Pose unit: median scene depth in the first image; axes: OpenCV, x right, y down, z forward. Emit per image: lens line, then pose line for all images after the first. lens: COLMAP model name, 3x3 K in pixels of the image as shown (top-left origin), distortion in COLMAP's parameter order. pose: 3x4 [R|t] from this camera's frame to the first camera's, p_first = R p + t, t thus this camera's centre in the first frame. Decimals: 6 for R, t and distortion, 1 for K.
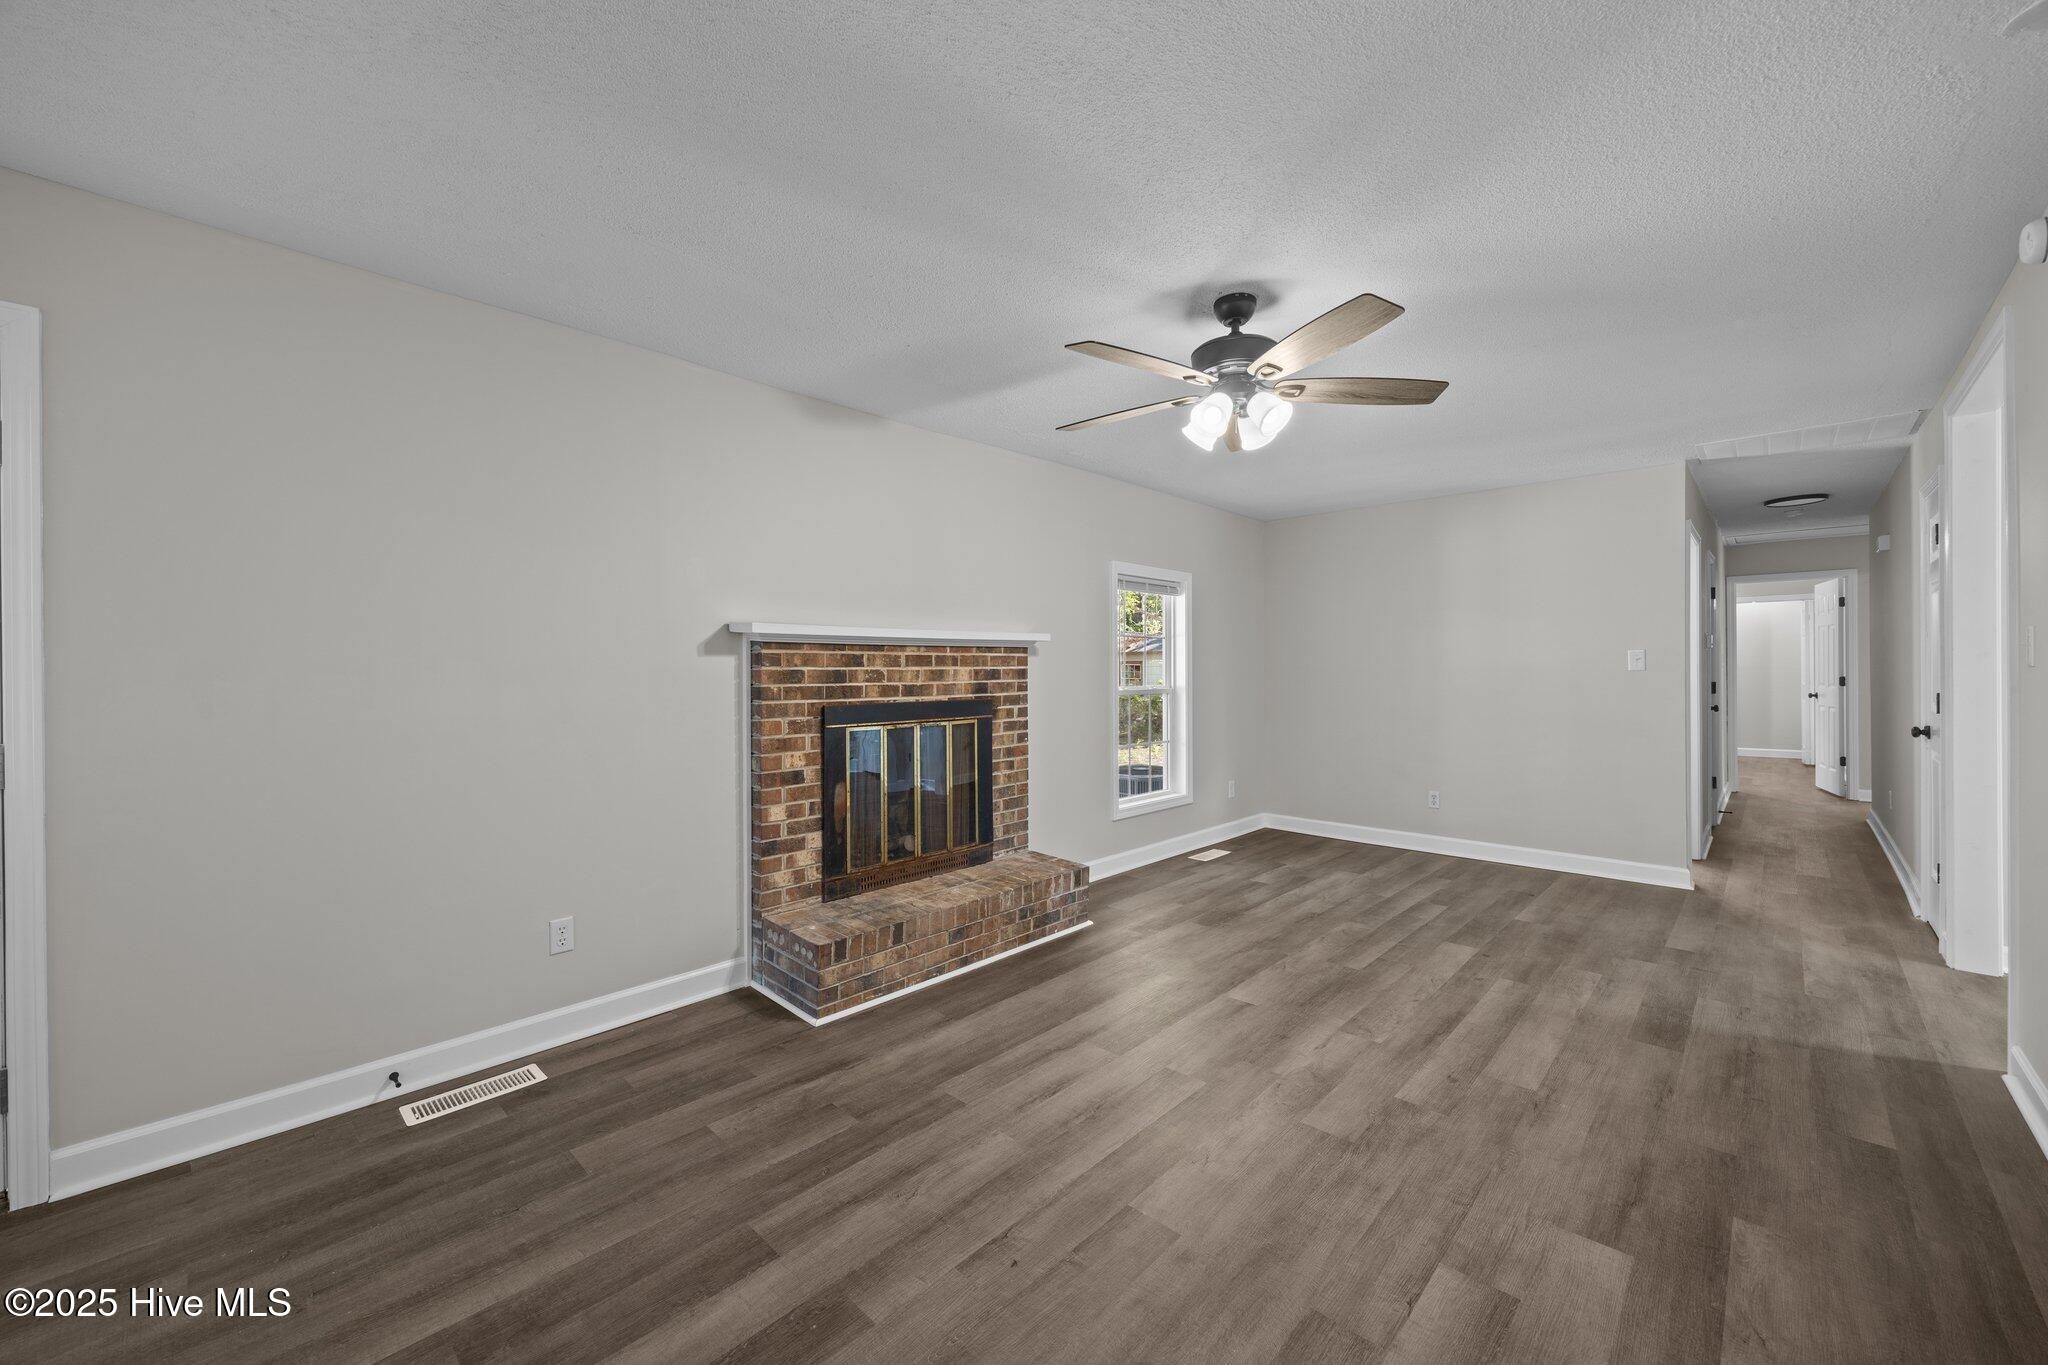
lens RADIAL K [[781.6, 0, 1035.2], [0, 781.6, 663.8], [0, 0, 1]] dist [-0.002710, 0.000243]
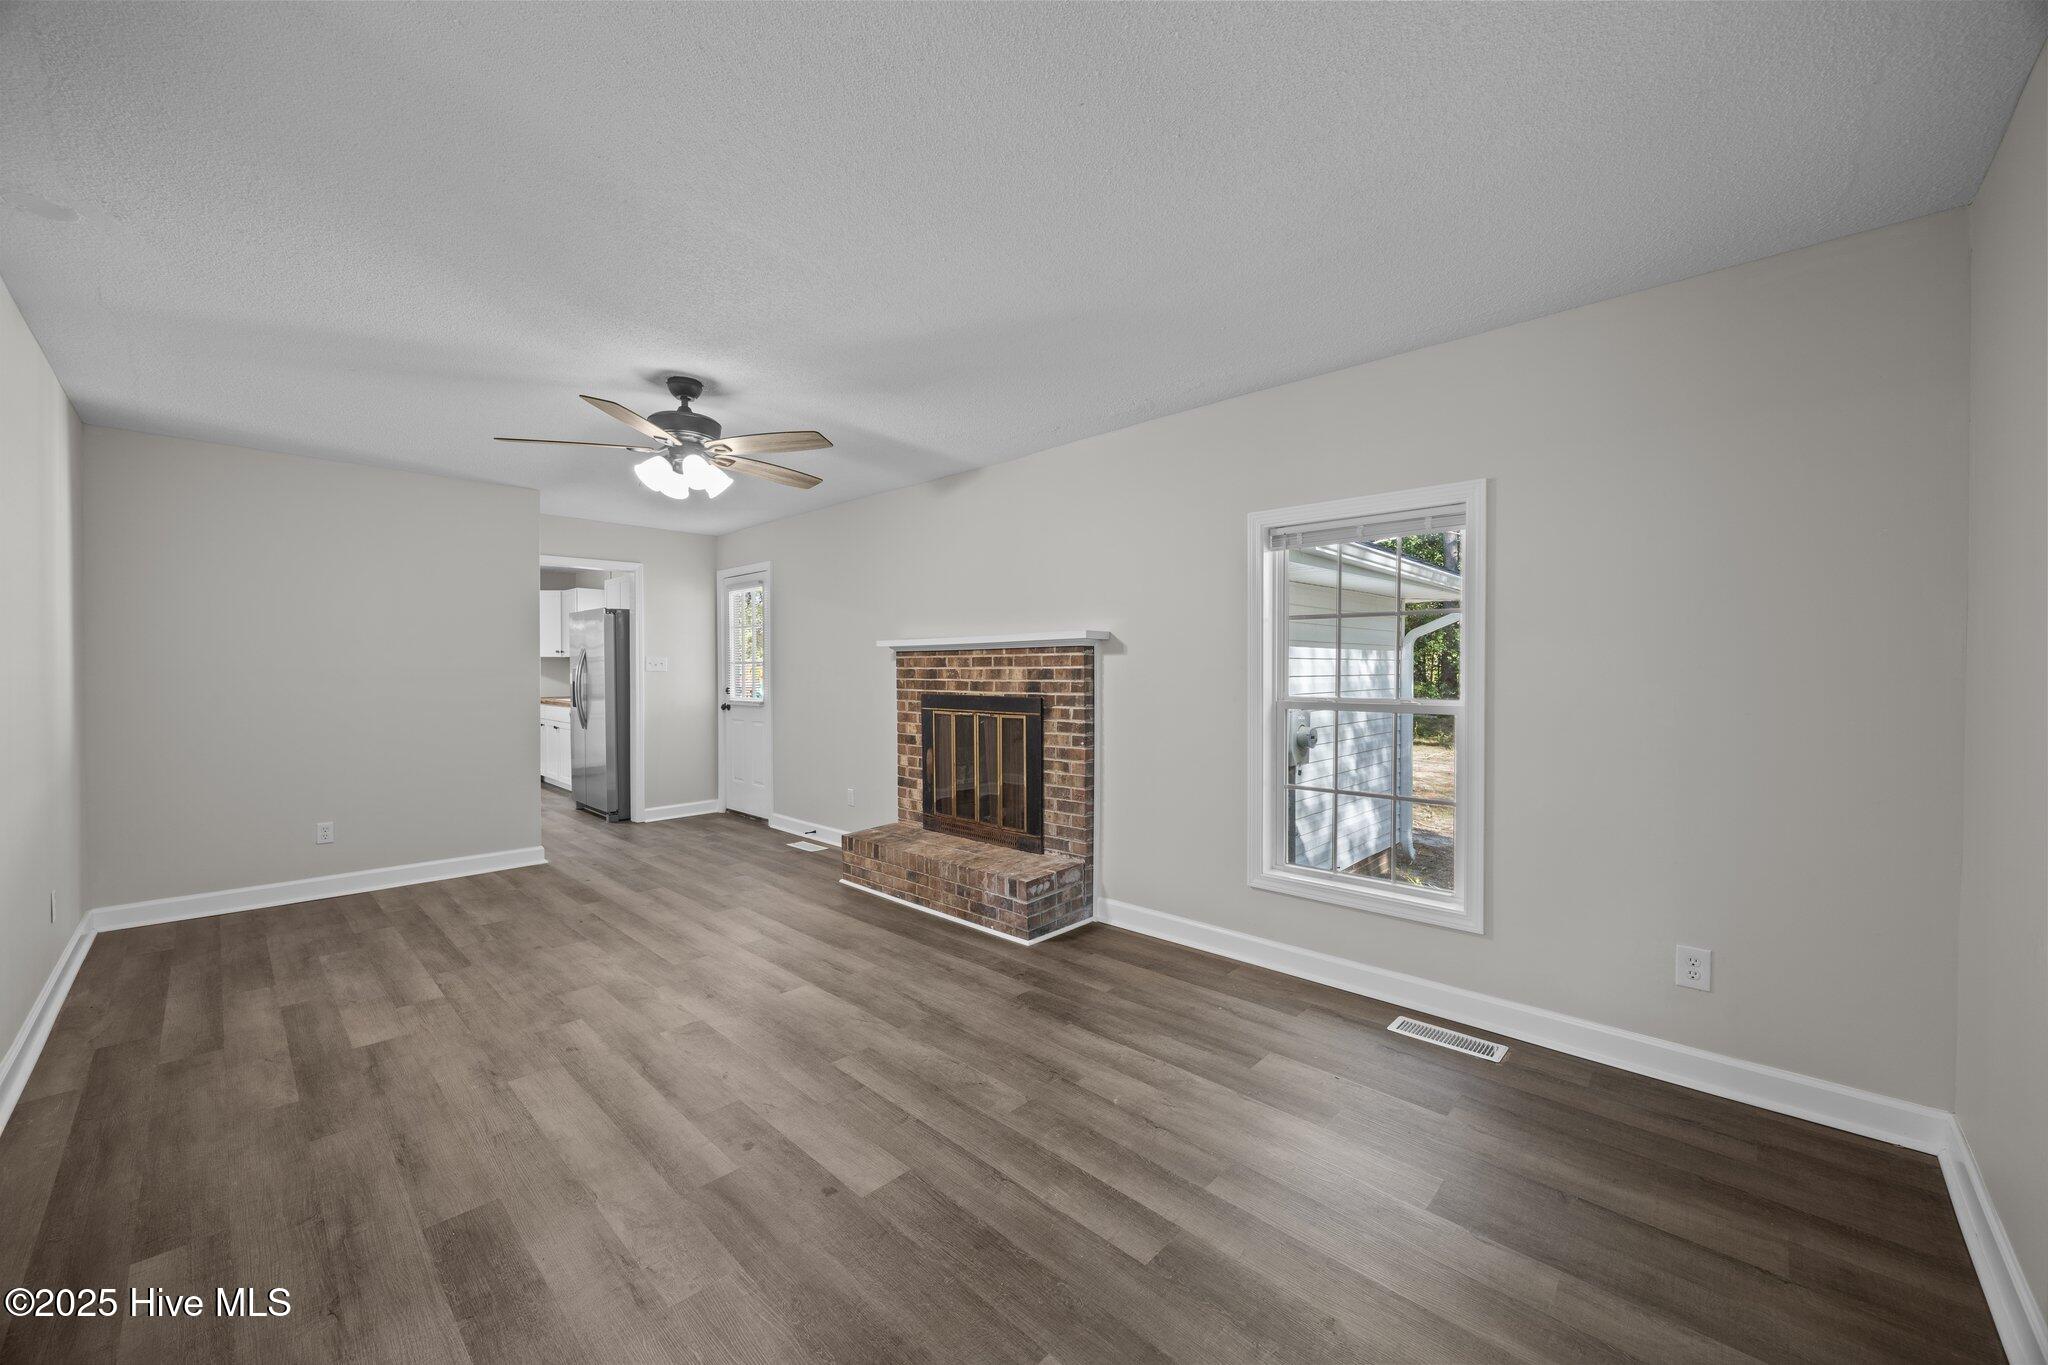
lens RADIAL K [[781.6, 0, 1039.0], [0, 781.6, 684.7], [0, 0, 1]] dist [-0.002710, 0.000243]
pose [[0.005631, 0.025892, -0.999649, 1.203101], [0.009582, 0.999617, 0.025946, 0.001129], [0.999938, -0.009724, 0.005381, 1.230788]]
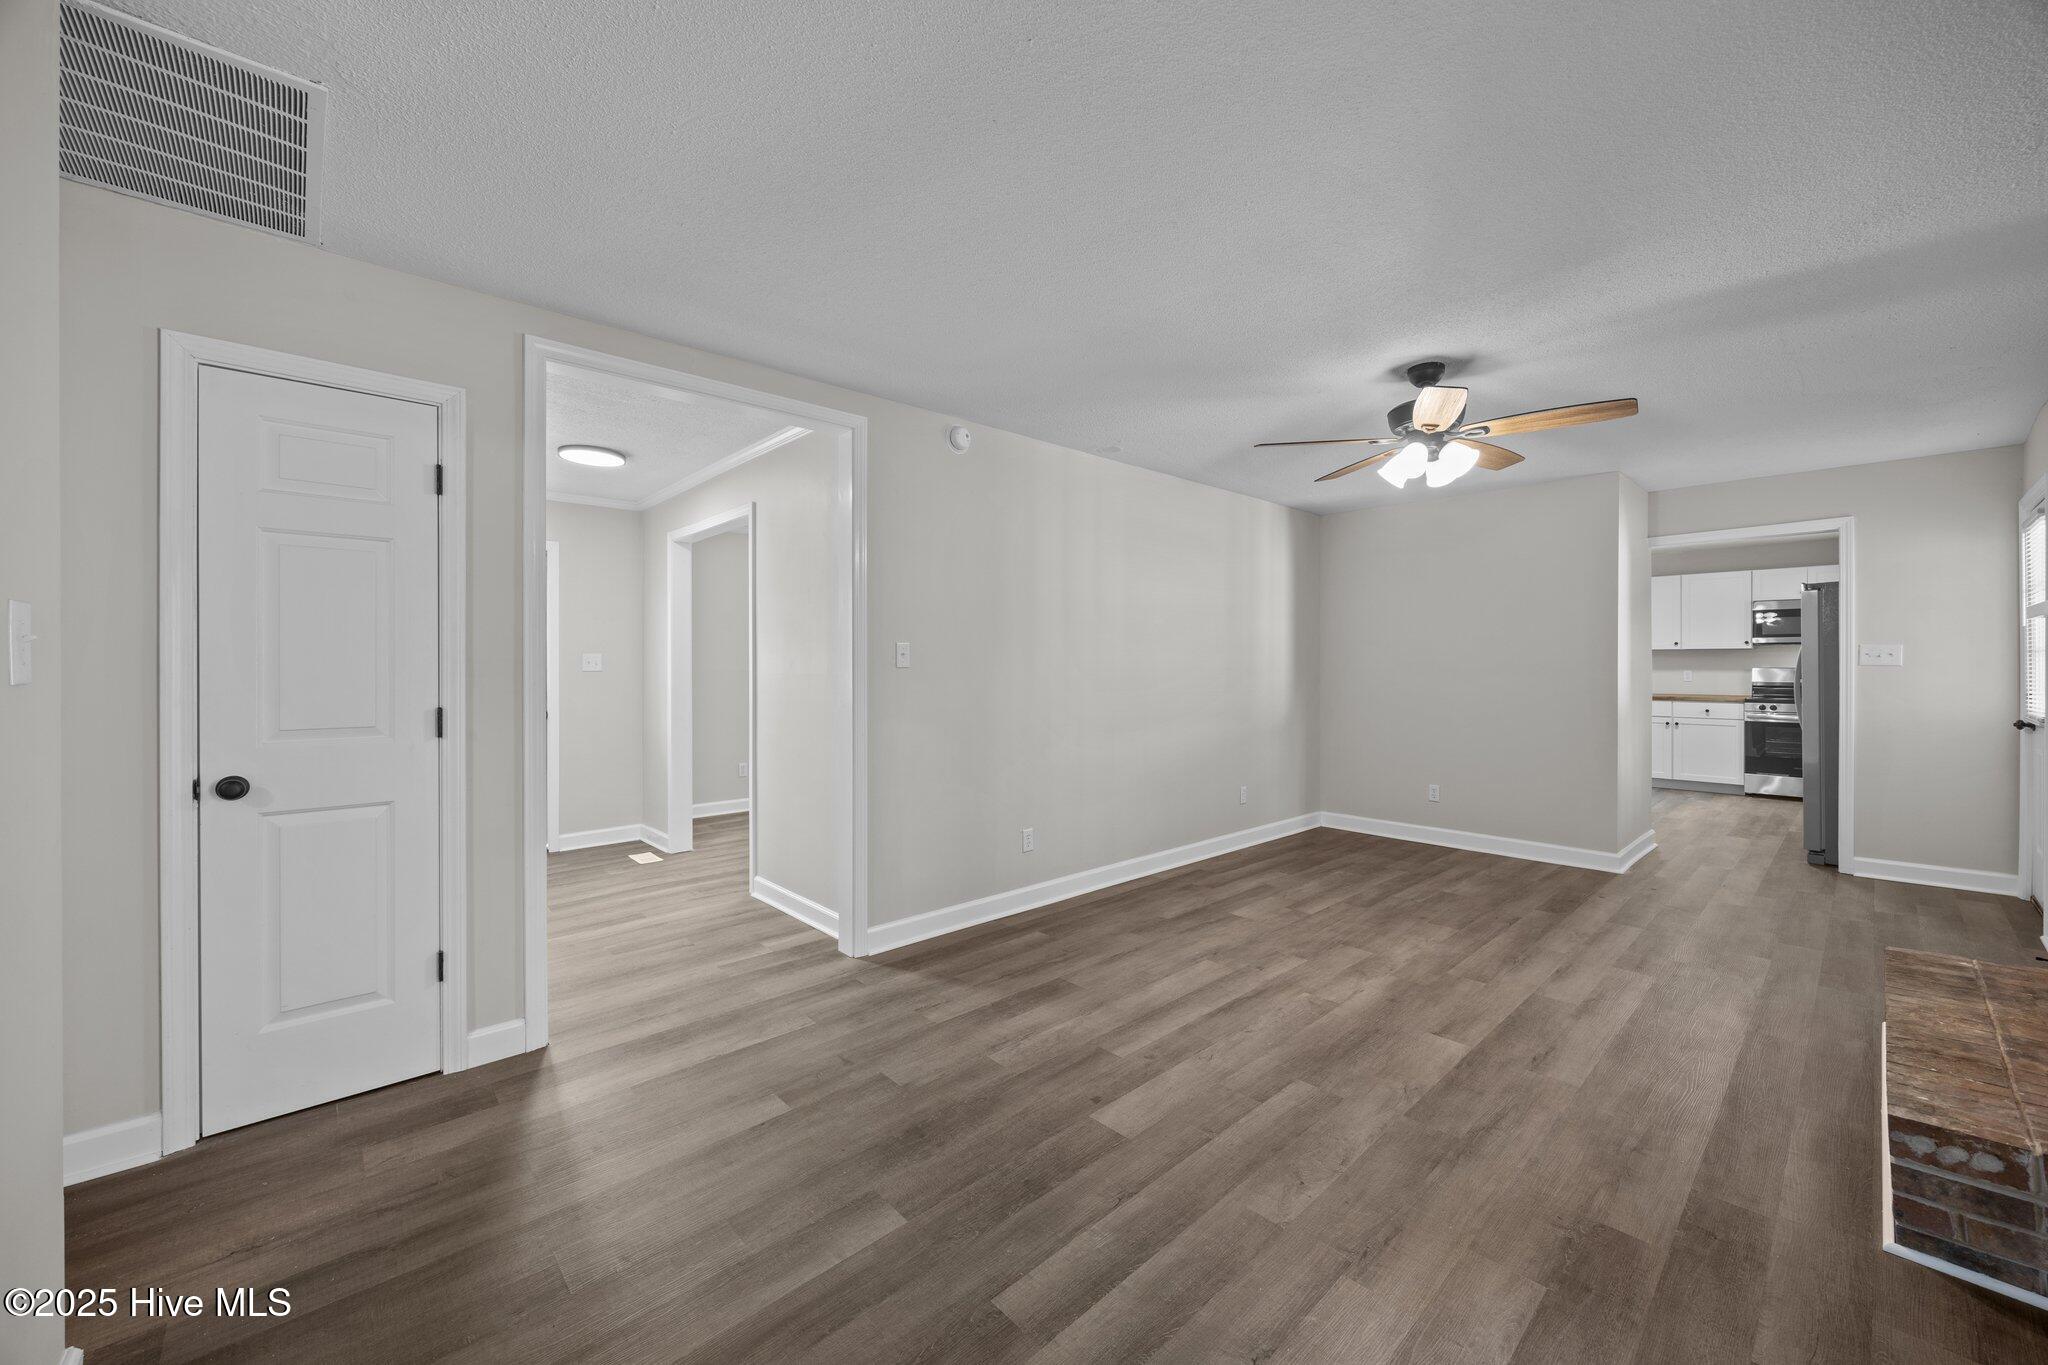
lens RADIAL K [[781.6, 0, 1014.6], [0, 781.6, 674.6], [0, 0, 1]] dist [-0.002710, 0.000243]
pose [[-0.996453, 0.010030, 0.083554, 0.629210], [0.010021, 0.999950, -0.000526, 0.010394], [-0.083555, 0.000313, -0.996503, 1.790335]]
